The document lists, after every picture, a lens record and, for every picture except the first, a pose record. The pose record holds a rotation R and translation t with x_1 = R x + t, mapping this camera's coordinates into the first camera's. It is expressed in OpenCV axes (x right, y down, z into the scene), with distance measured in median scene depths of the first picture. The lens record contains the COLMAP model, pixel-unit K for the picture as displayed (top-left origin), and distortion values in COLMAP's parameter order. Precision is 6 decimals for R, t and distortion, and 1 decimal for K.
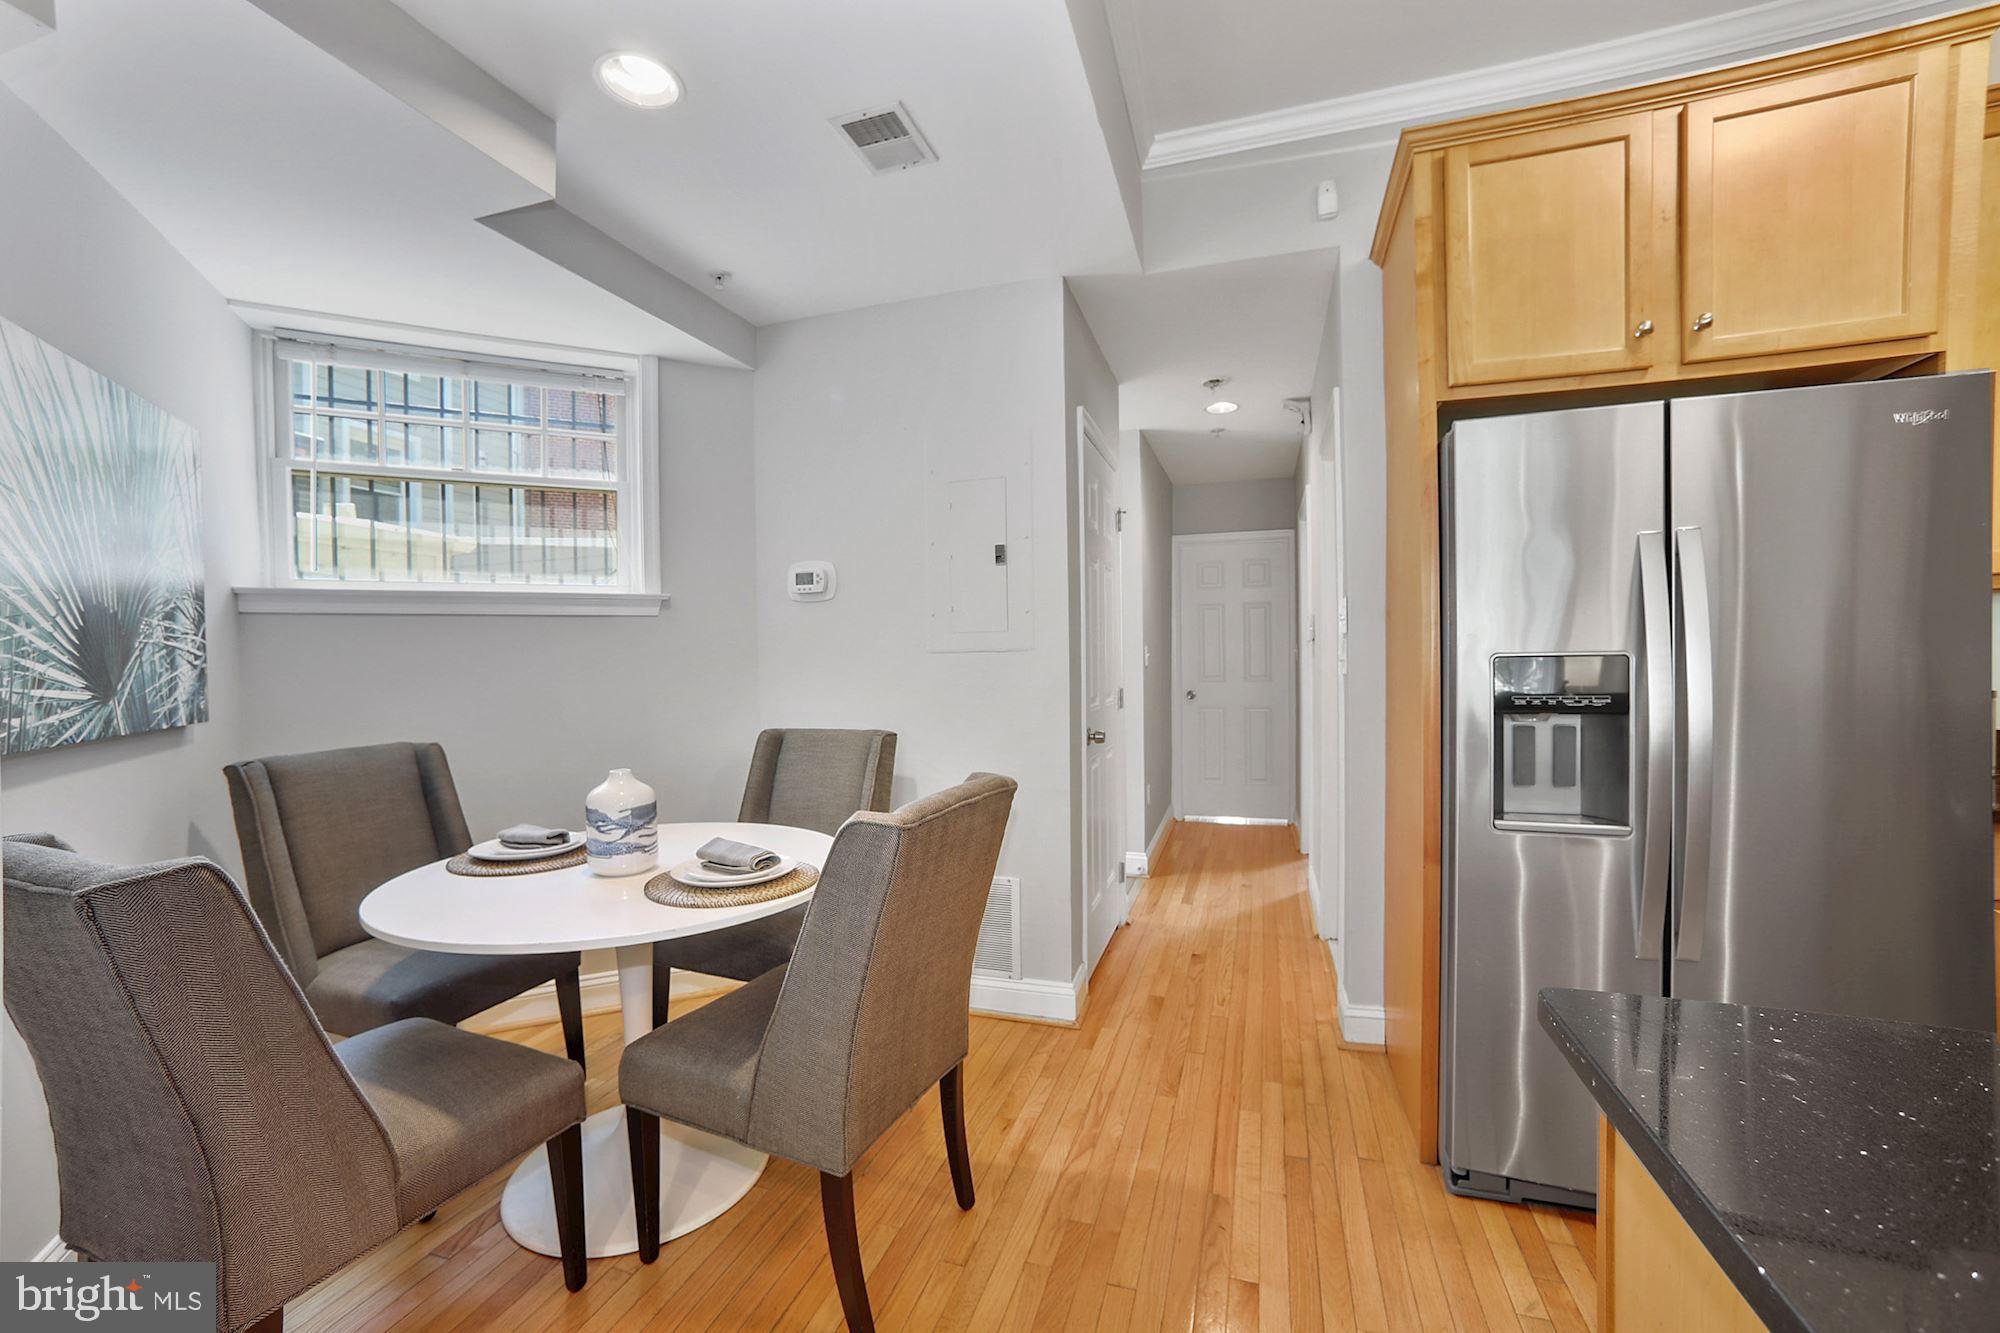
lens RADIAL K [[809.2, 0, 986.6], [0, 809.2, 670.7], [0, 0, 1]] dist [-0.066611, 0.027347]
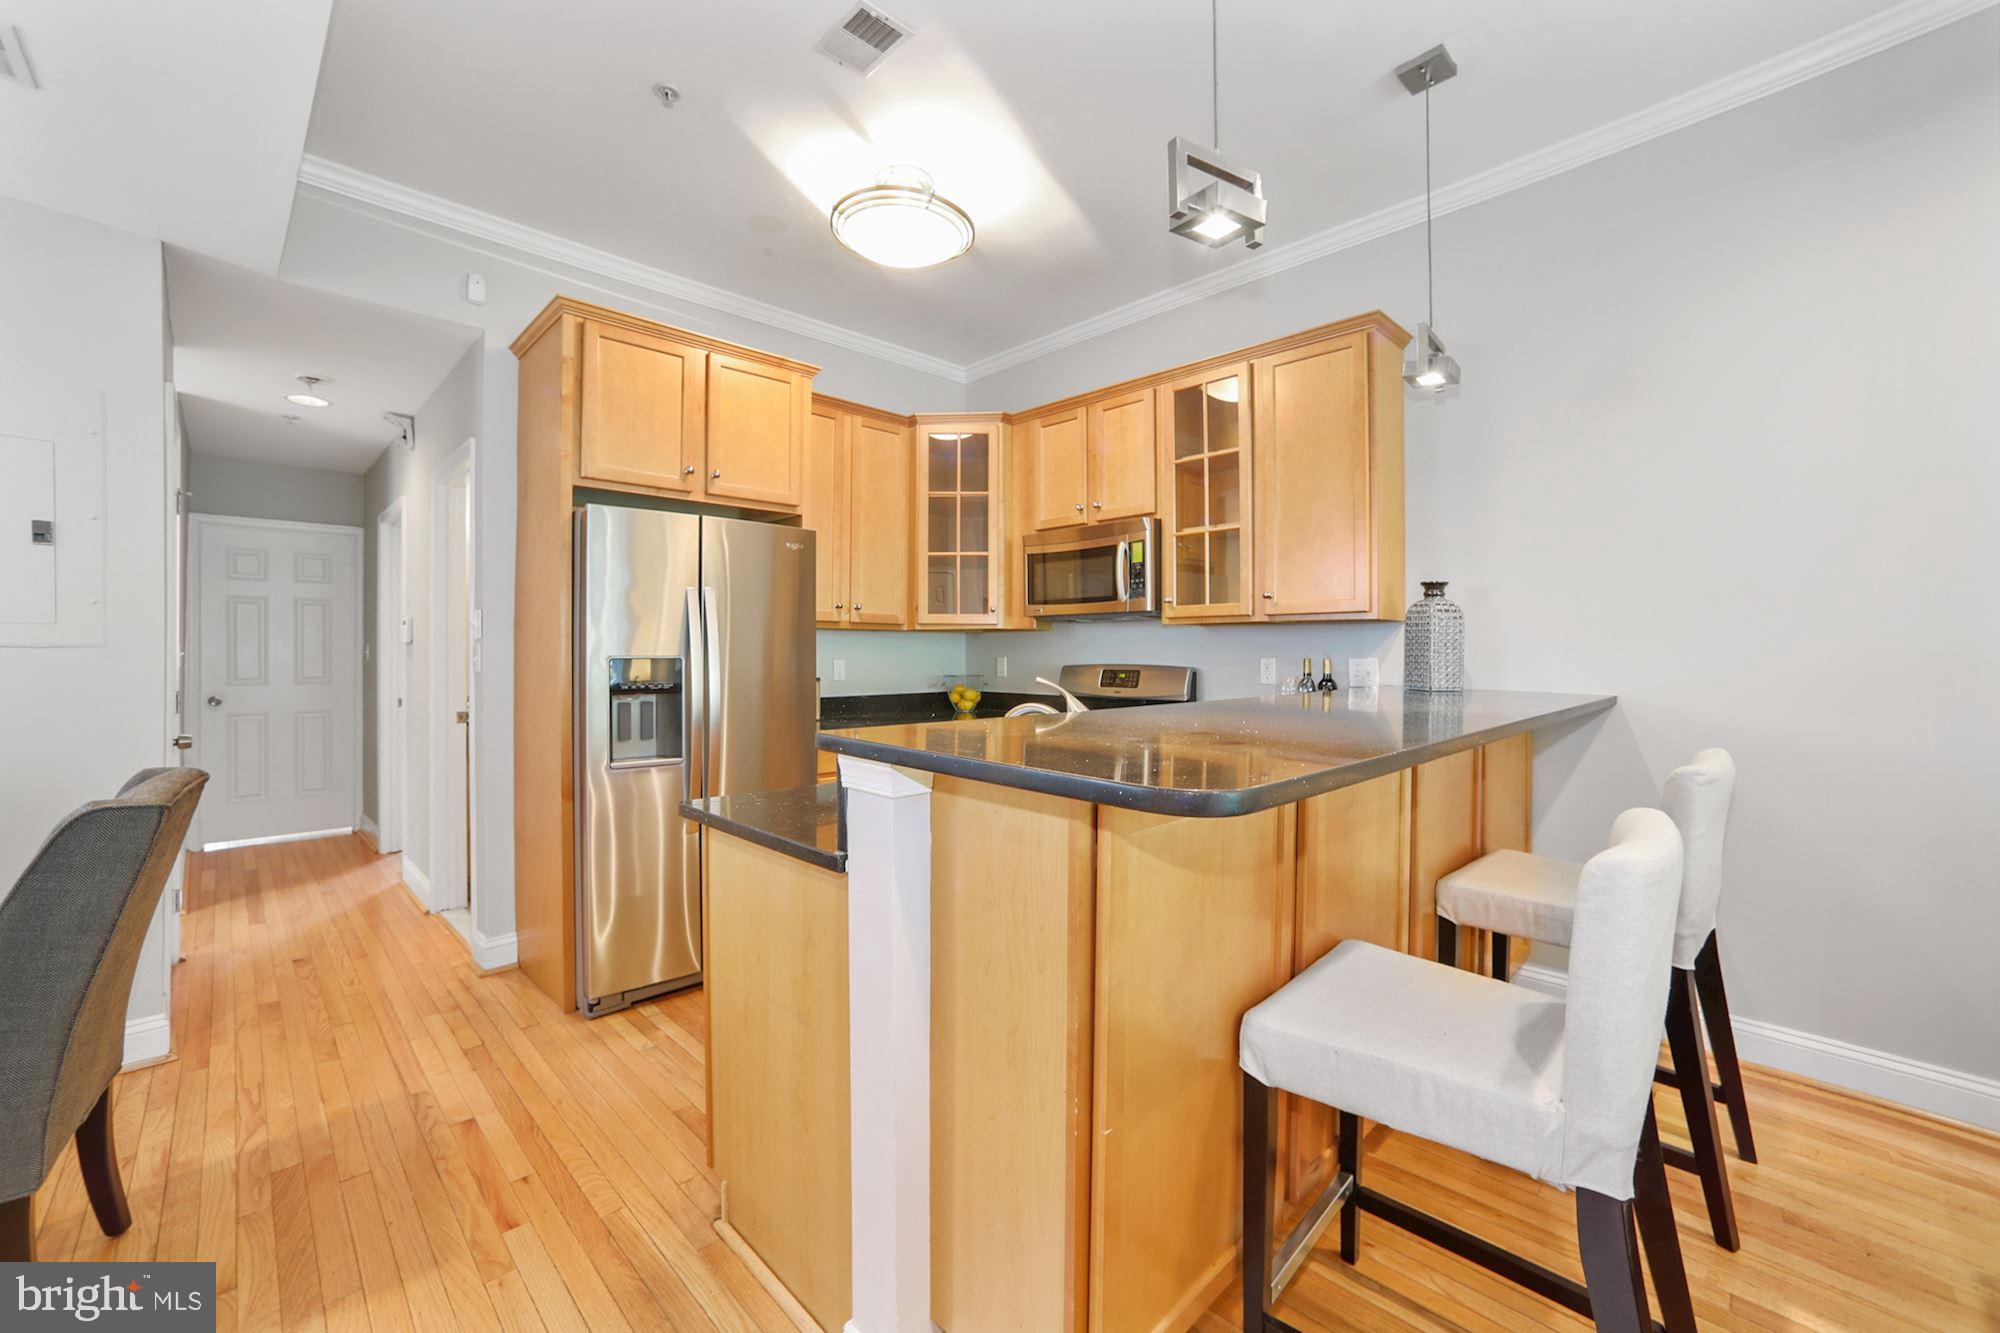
lens RADIAL K [[810.3, 0, 990.2], [0, 810.3, 667.5], [0, 0, 1]] dist [-0.047910, 0.027154]
pose [[0.451145, 0.002811, 0.892446, -0.411277], [0.005848, 0.999964, -0.006106, 0.013344], [-0.892432, 0.007973, 0.451112, -0.367249]]
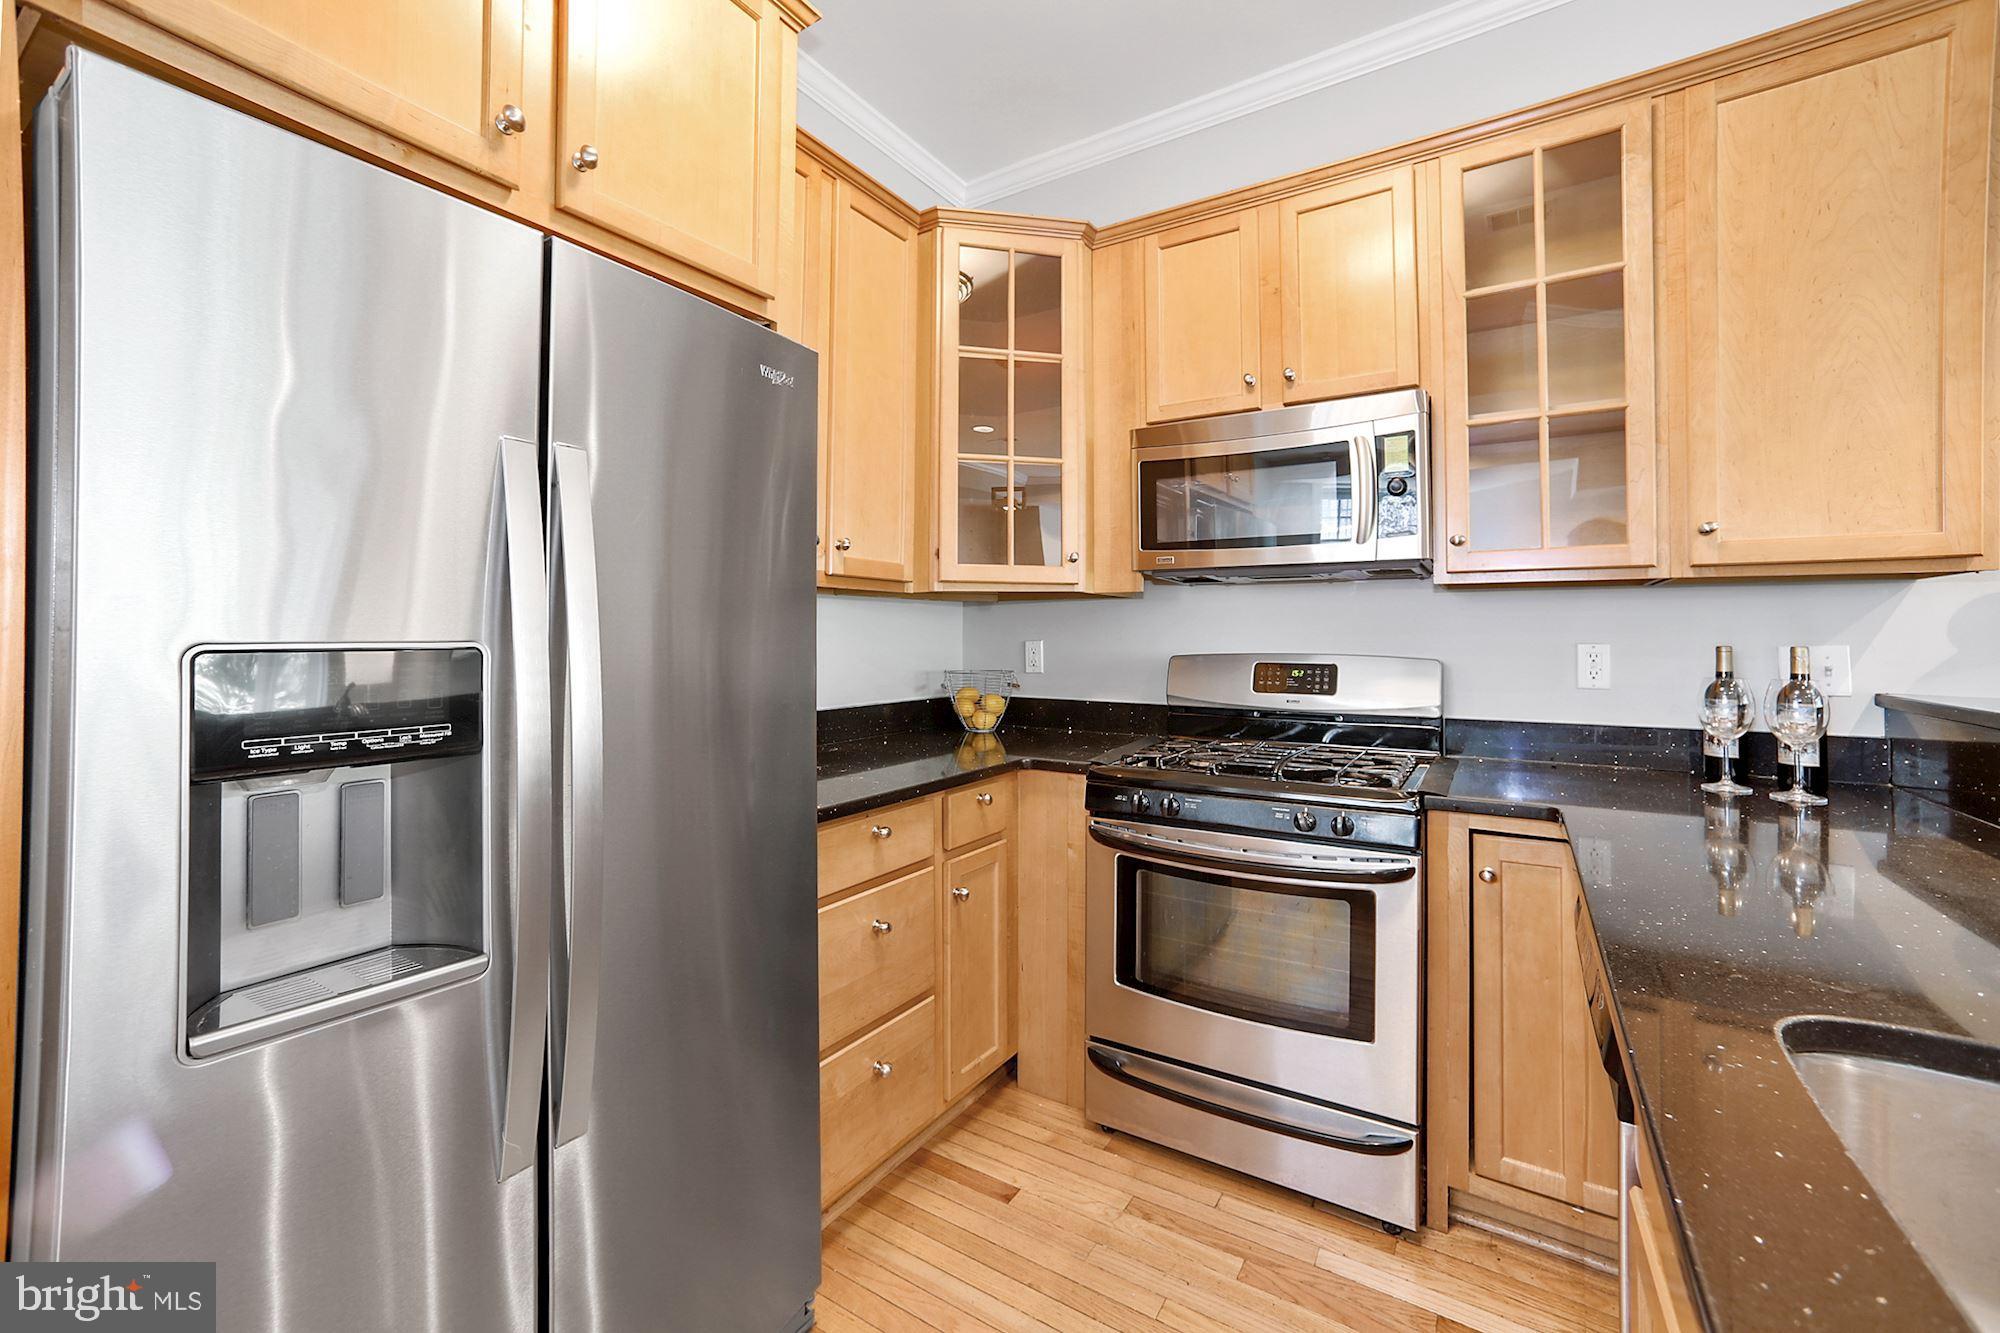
lens RADIAL K [[824.4, 0, 989.7], [0, 824.4, 623.8], [0, 0, 1]] dist [-0.039769, 0.012916]
pose [[0.245006, 0.031640, 0.969005, 0.313841], [0.007315, 0.999379, -0.034481, -0.013128], [-0.969494, 0.015536, 0.244622, 0.459661]]
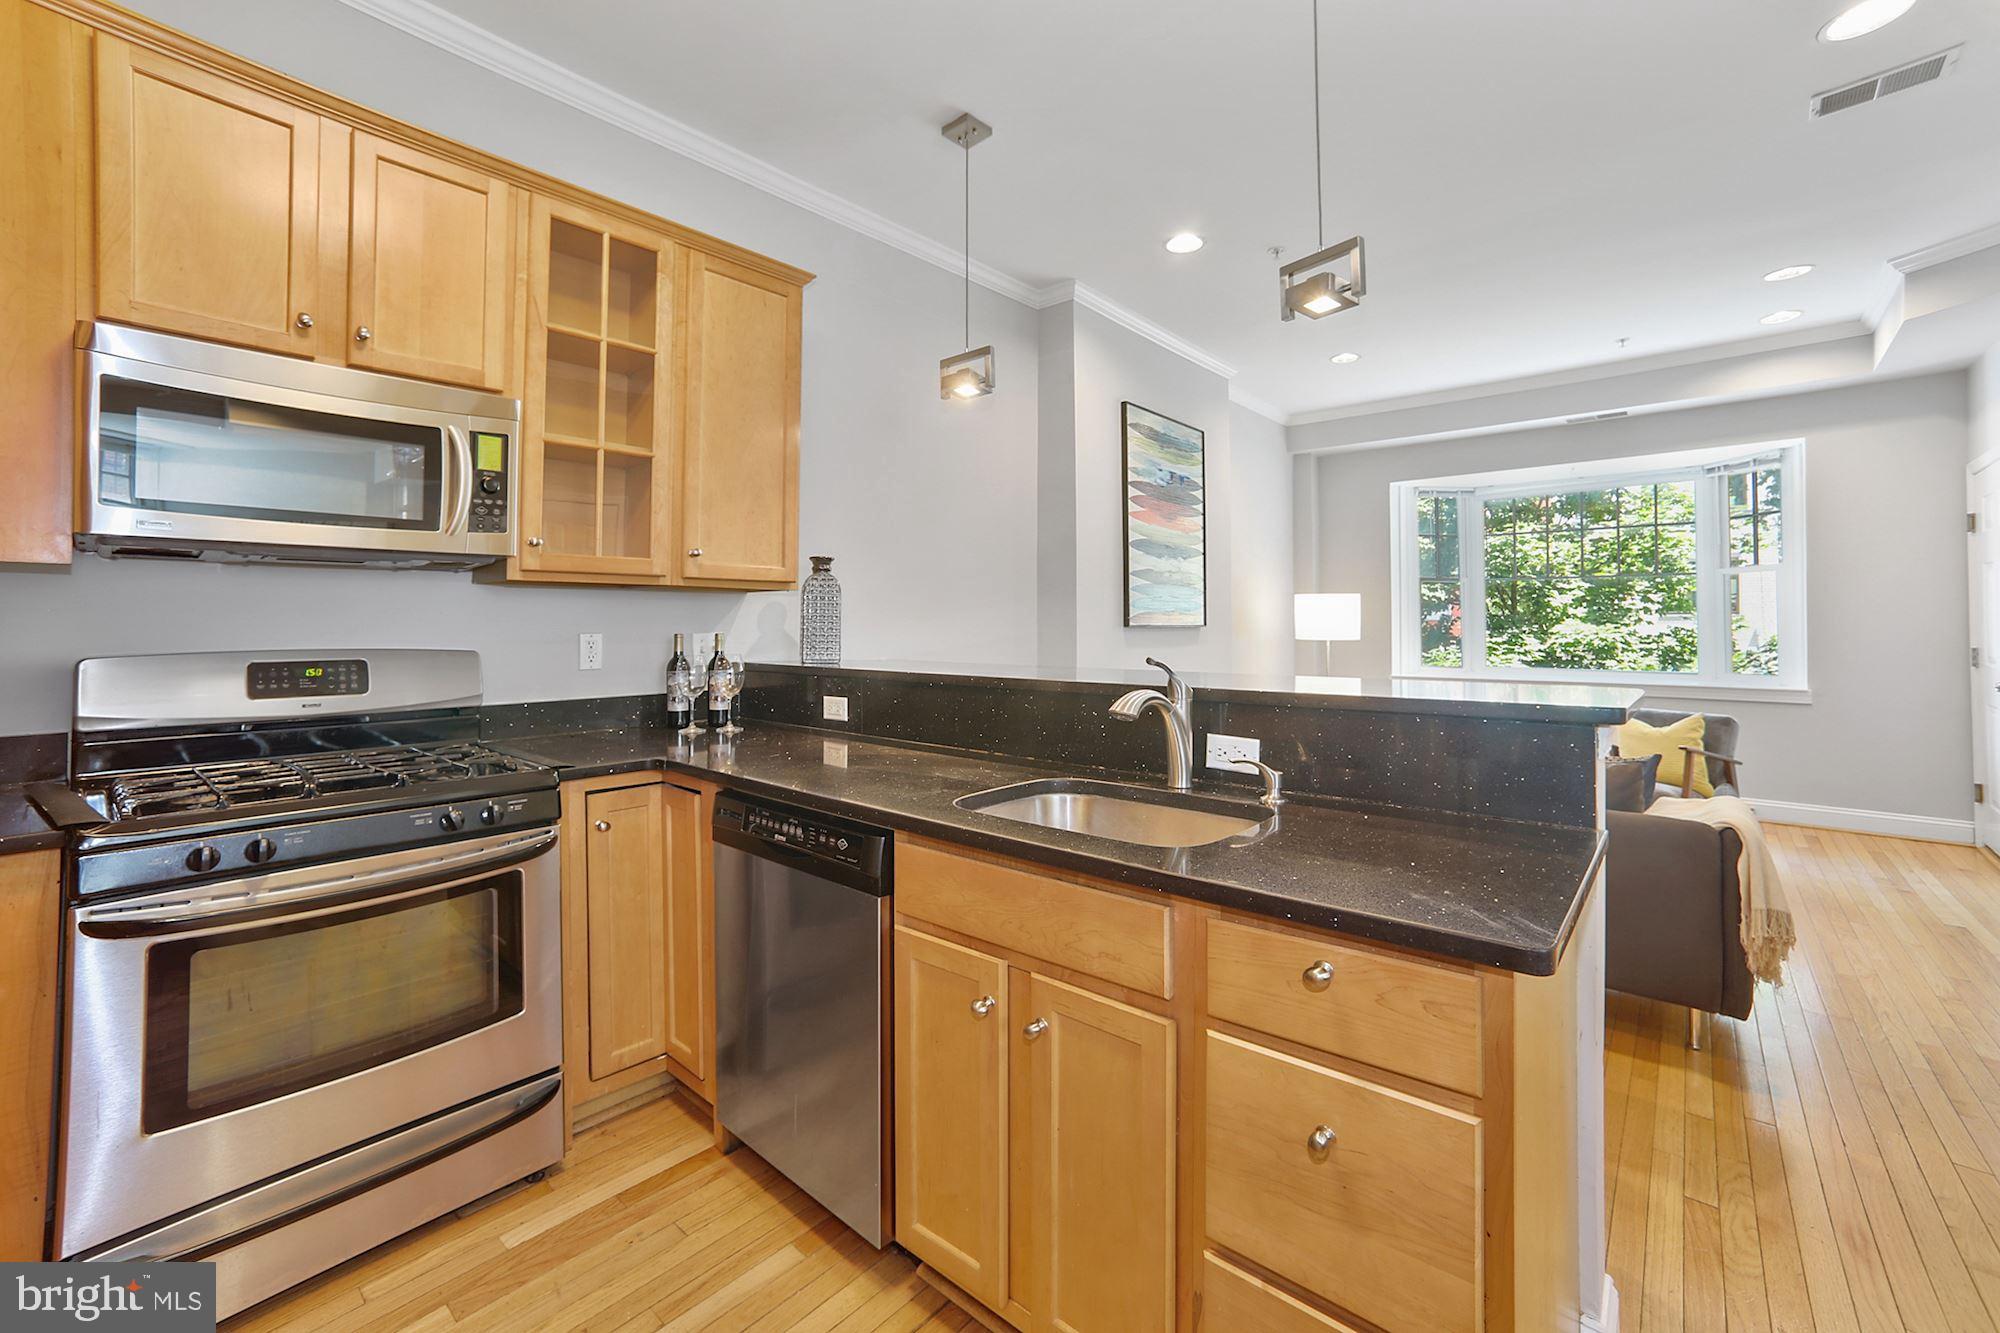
lens RADIAL K [[824.4, 0, 989.7], [0, 824.4, 623.8], [0, 0, 1]] dist [-0.039769, 0.012916]
pose [[-0.924832, 0.019042, 0.379899, 0.434841], [0.022524, 0.999735, 0.004723, -0.026324], [-0.379708, 0.012925, -0.925016, 0.971116]]
